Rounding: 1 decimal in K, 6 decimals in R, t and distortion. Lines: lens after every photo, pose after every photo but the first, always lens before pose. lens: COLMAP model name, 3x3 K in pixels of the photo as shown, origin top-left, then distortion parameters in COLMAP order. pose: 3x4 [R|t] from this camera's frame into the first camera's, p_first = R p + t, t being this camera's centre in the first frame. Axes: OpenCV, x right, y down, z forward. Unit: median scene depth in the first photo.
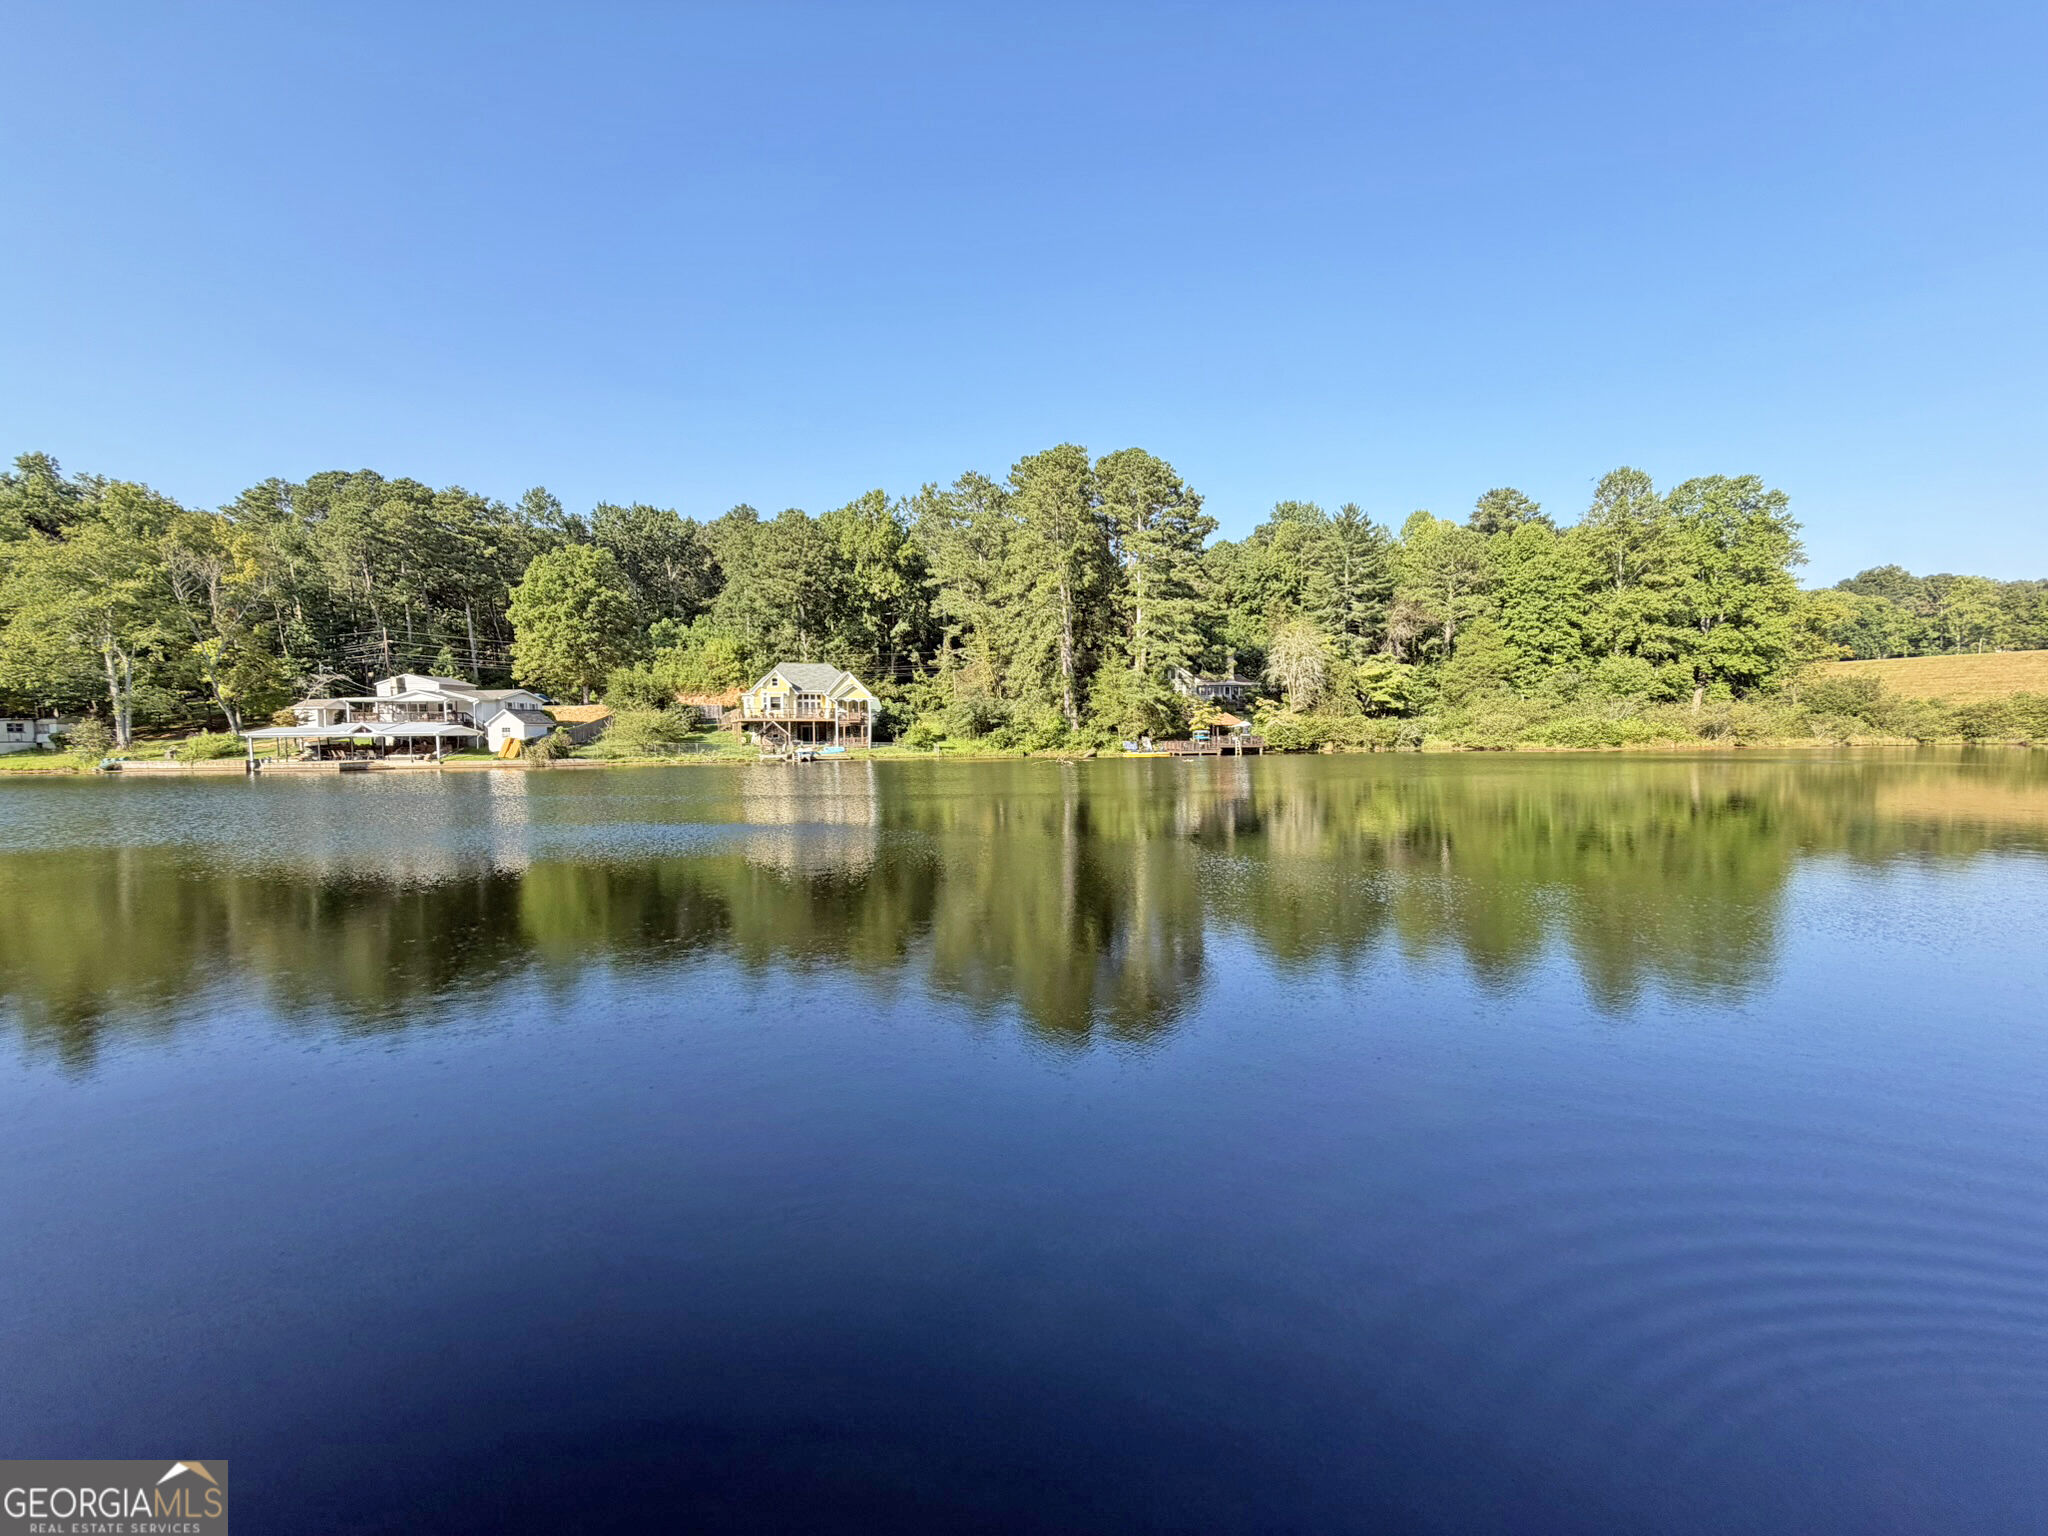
lens RADIAL K [[817.0, 0, 1024.0], [0, 817.0, 768.0], [0, 0, 1]] dist [-0.000983, 0.000240]
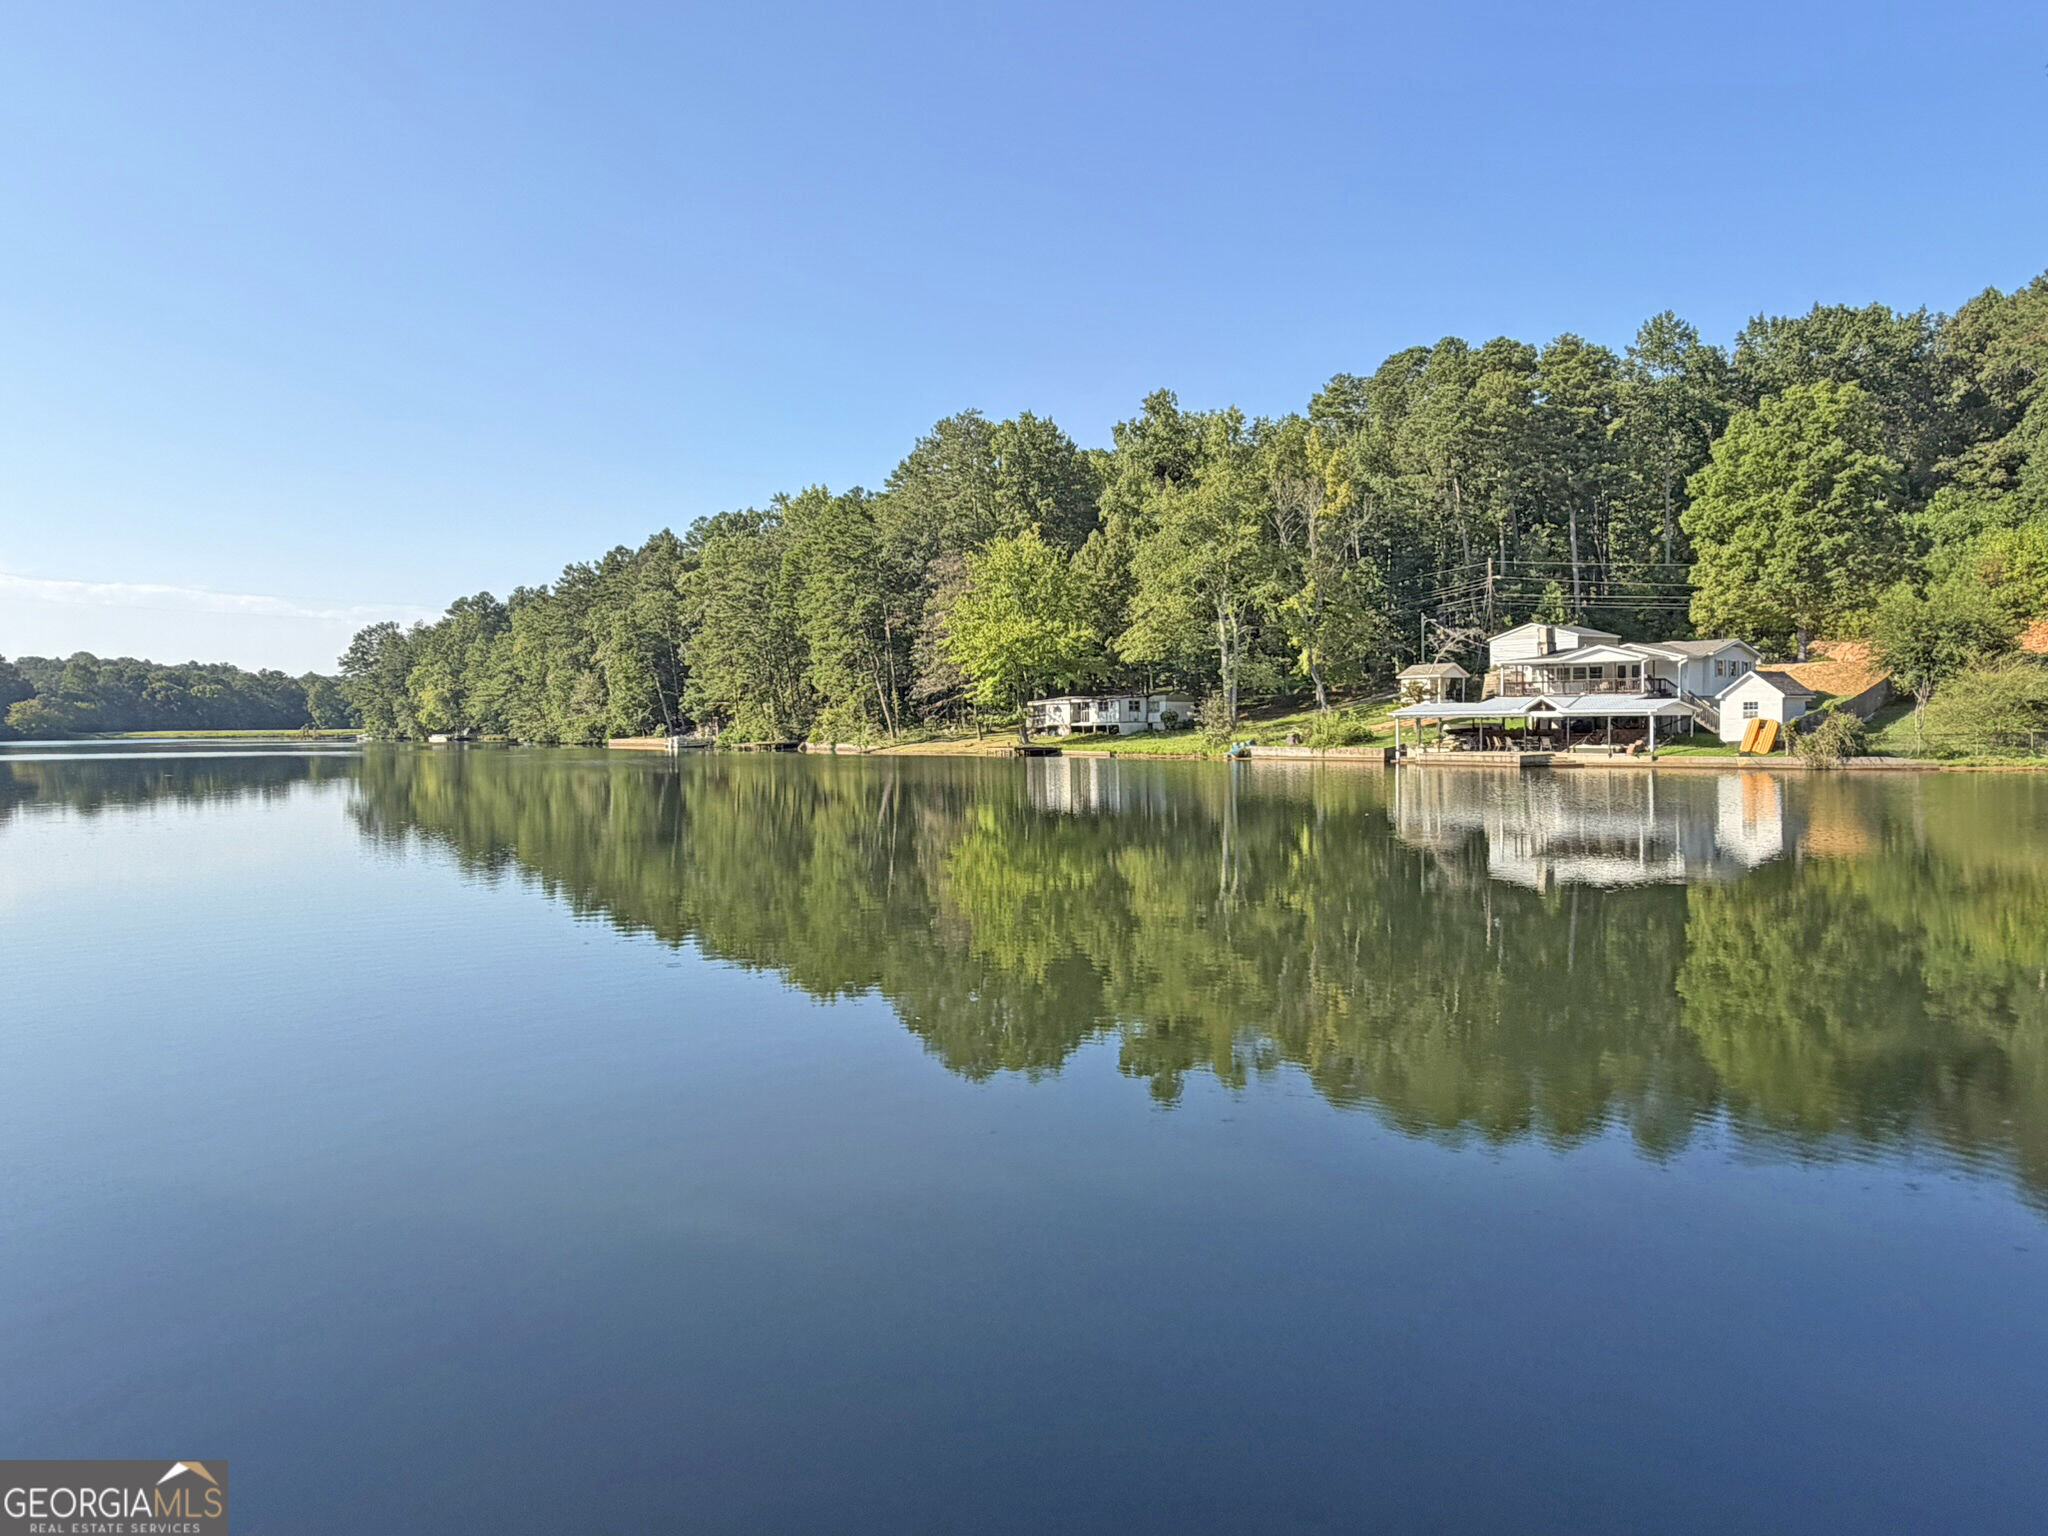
lens RADIAL K [[1347.3, 0, 1024.0], [0, 1347.3, 768.0], [0, 0, 1]] dist [-0.004278, -0.002893]
pose [[0.648408, 0.030972, -0.760663, -0.181959], [-0.030540, 0.999426, 0.014661, 0.000491], [0.760680, 0.013724, 0.648982, -0.035735]]
